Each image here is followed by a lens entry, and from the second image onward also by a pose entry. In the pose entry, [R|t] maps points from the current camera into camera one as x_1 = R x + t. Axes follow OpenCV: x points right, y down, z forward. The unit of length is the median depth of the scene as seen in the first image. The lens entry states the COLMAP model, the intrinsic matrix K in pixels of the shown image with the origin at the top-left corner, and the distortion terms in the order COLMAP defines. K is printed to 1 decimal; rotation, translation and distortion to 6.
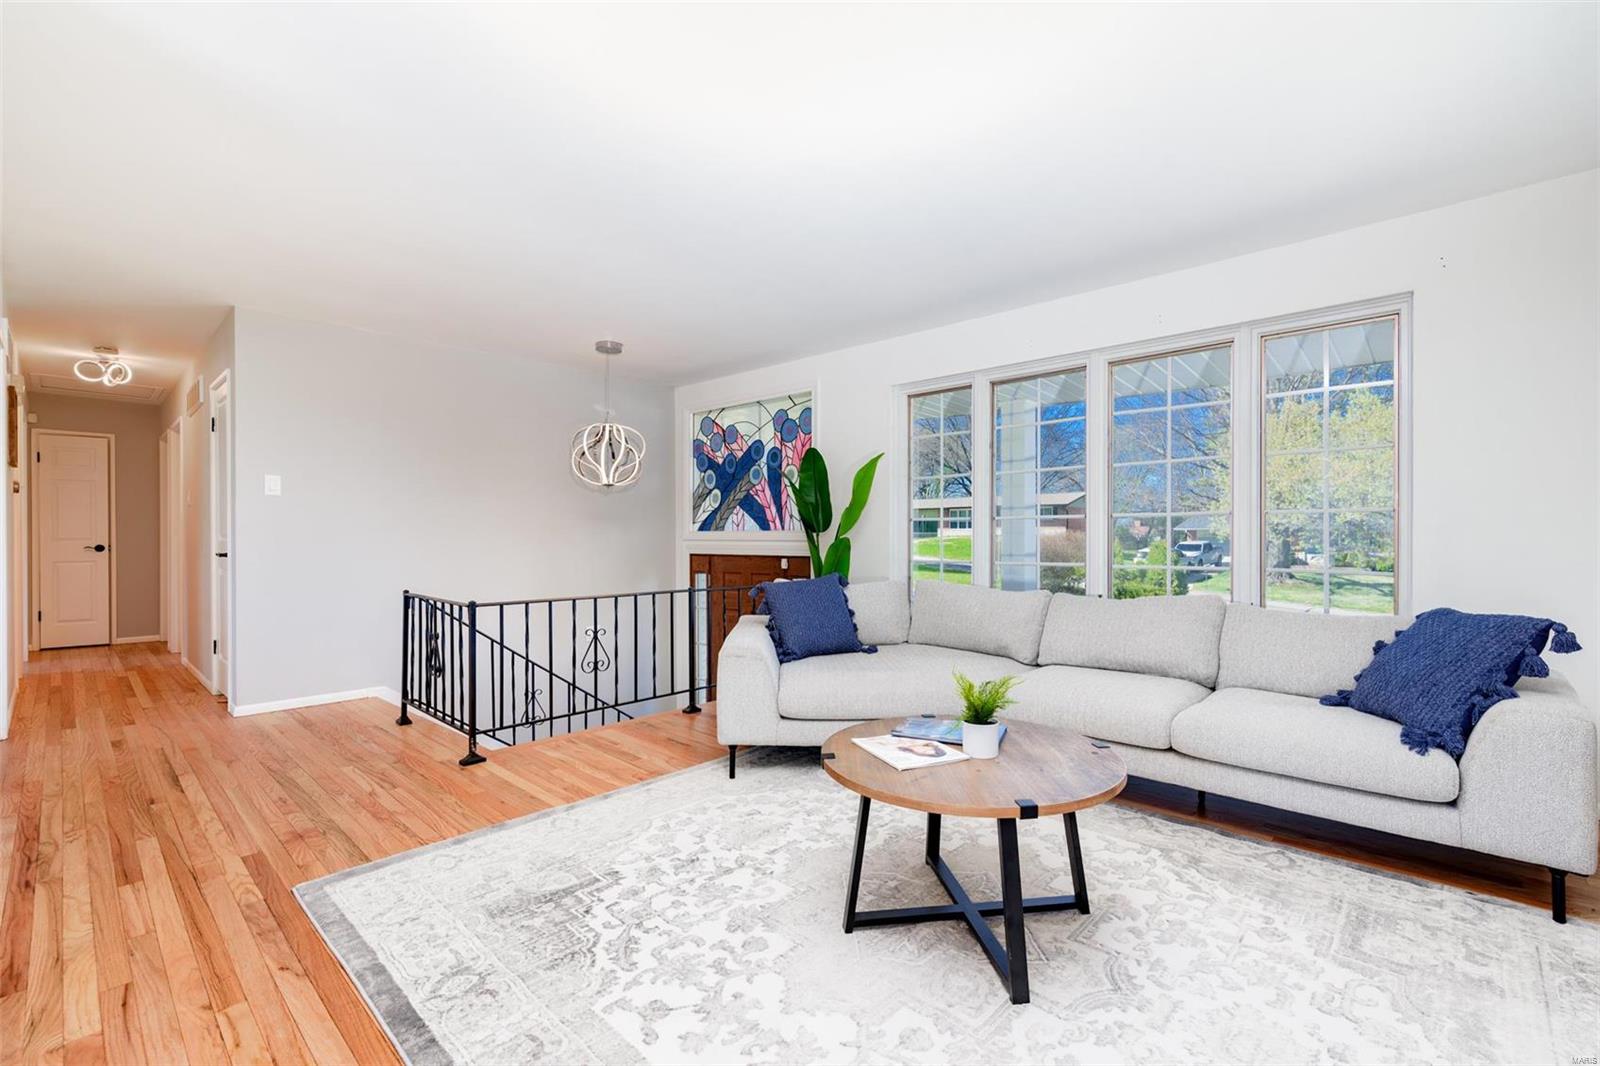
lens RADIAL K [[693.2, 0, 811.3], [0, 693.2, 541.0], [0, 0, 1]] dist [0.001886, 0.000650]
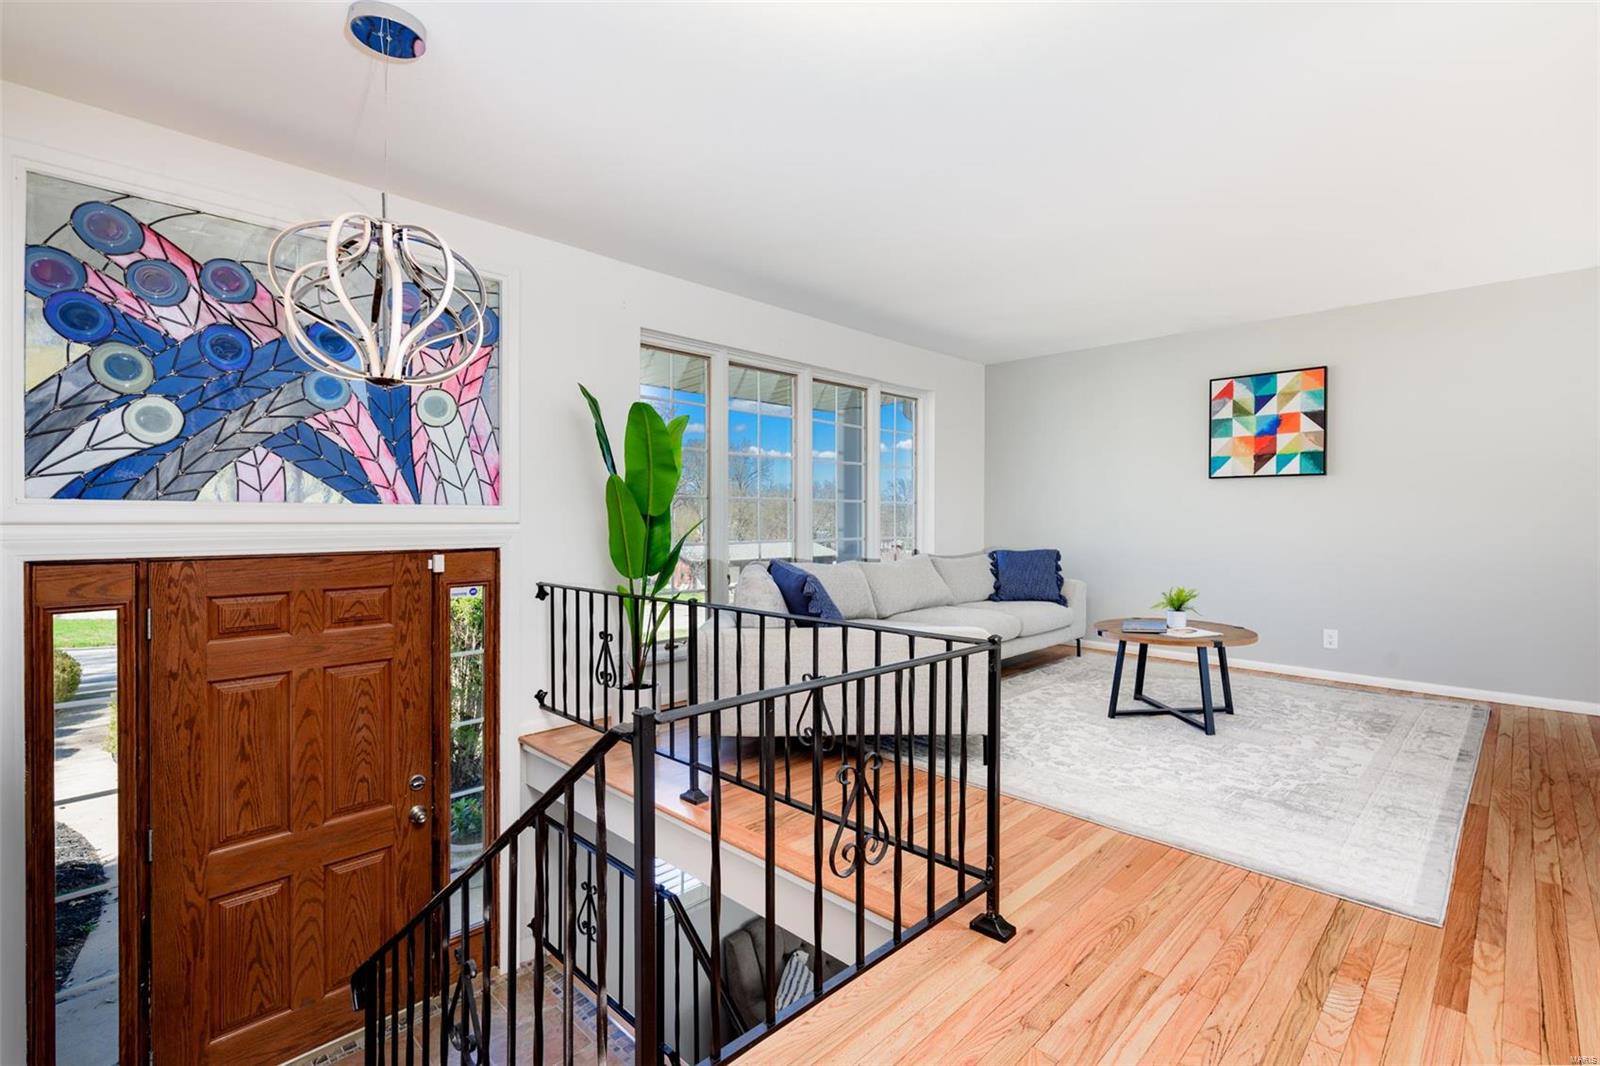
lens RADIAL K [[731.5, 0, 847.4], [0, 731.5, 522.5], [0, 0, 1]] dist [0.000400, 0.000210]
pose [[0.000207, -0.005063, 0.999987, -0.618249], [0.003032, 0.999983, 0.005062, -0.002416], [-0.999995, 0.003031, 0.000222, 0.648927]]
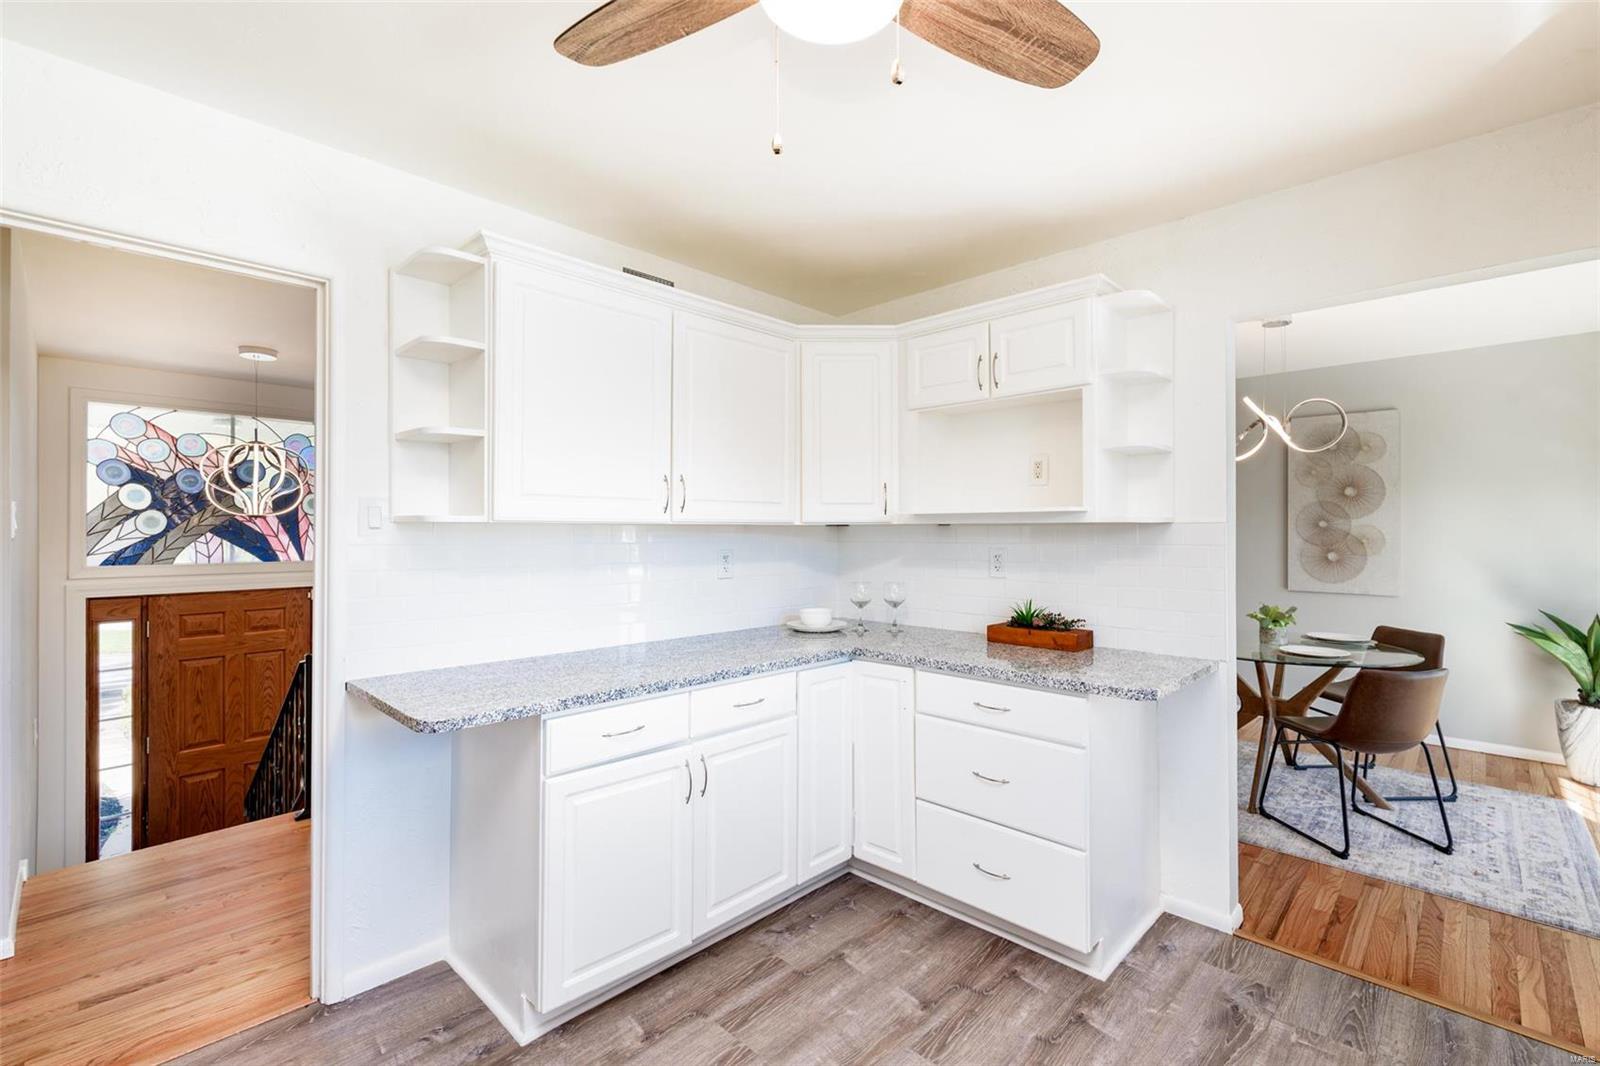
lens RADIAL K [[702.6, 0, 807.8], [0, 702.6, 526.5], [0, 0, 1]] dist [0.002152, 0.000095]
pose [[0.021271, 0.005662, 0.999758, -0.991569], [0.007872, 0.999952, -0.005831, -0.050603], [-0.999743, 0.007995, 0.021225, 0.273237]]
